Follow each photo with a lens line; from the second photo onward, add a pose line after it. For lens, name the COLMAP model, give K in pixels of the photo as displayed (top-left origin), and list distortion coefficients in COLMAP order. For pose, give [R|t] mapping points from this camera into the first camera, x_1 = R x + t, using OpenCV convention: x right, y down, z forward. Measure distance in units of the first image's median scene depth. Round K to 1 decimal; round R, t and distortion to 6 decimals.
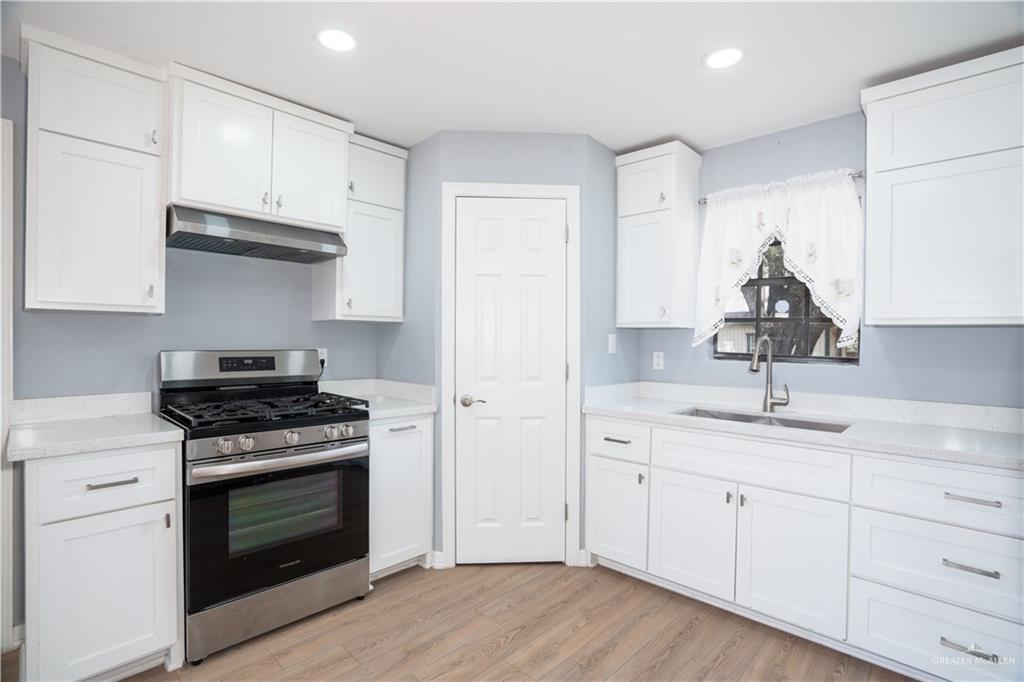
lens RADIAL K [[485.4, 0, 512.6], [0, 485.4, 341.0], [0, 0, 1]] dist [-0.029170, 0.001972]
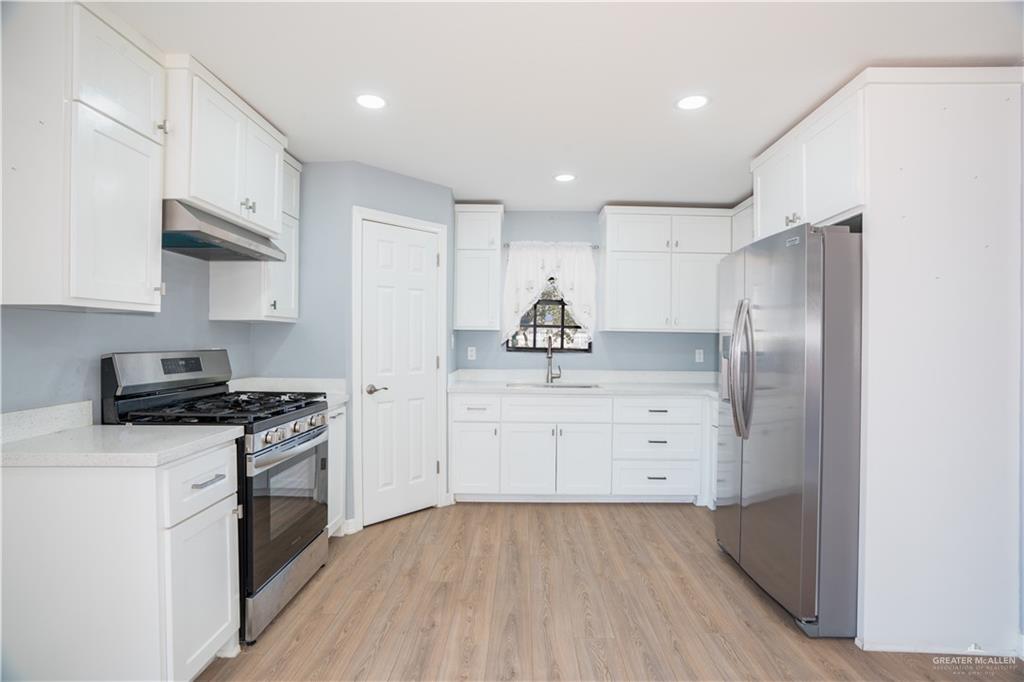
lens RADIAL K [[485.4, 0, 512.6], [0, 485.4, 342.4], [0, 0, 1]] dist [-0.029170, 0.001972]
pose [[0.737074, -0.006766, 0.675778, -0.680920], [-0.001129, 0.999936, 0.011242, -0.008415], [-0.675811, -0.009049, 0.737019, -0.132571]]
